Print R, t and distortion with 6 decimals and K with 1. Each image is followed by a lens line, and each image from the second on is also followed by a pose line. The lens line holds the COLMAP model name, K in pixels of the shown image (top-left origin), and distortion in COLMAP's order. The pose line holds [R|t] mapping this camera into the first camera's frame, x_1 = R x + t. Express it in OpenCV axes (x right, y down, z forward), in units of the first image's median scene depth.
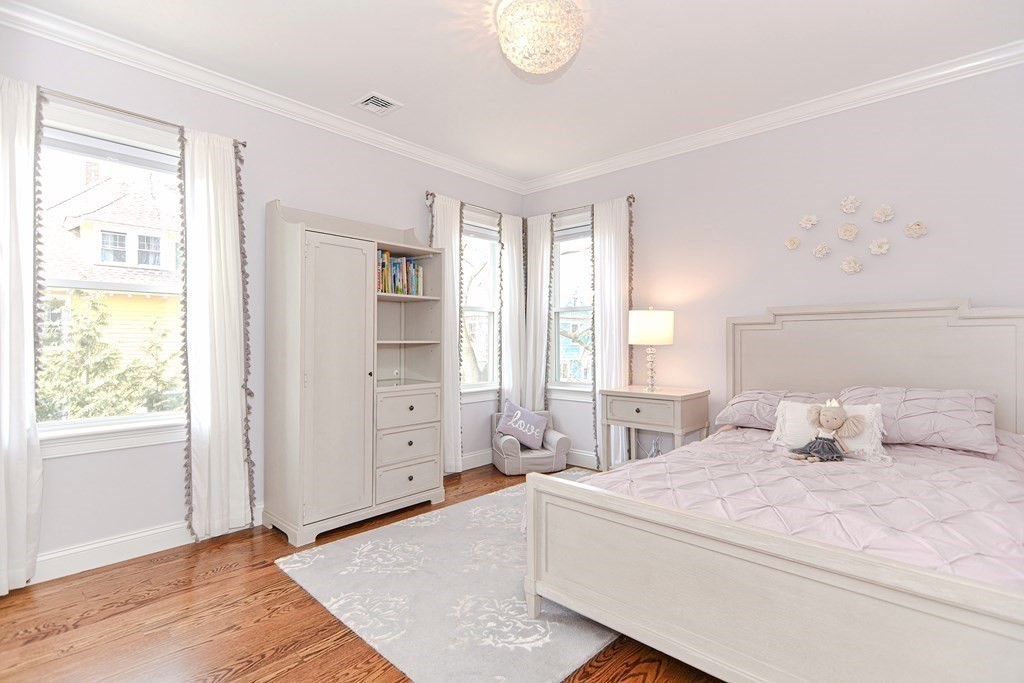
lens RADIAL K [[492.7, 0, 512.0], [0, 492.7, 341.5], [0, 0, 1]] dist [0.001584, 0.000347]
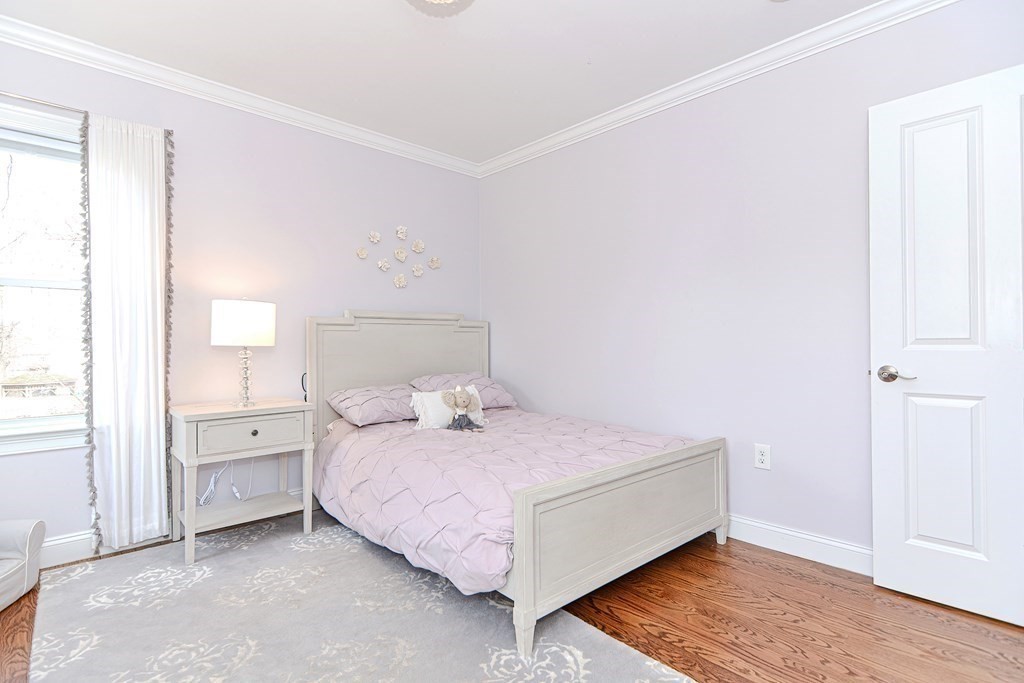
lens RADIAL K [[492.7, 0, 512.0], [0, 492.7, 341.5], [0, 0, 1]] dist [0.001584, 0.000347]
pose [[0.083096, 0.004987, 0.996529, -0.471387], [0.007278, 0.999958, -0.005611, 0.006693], [-0.996515, 0.007719, 0.083056, 0.542823]]
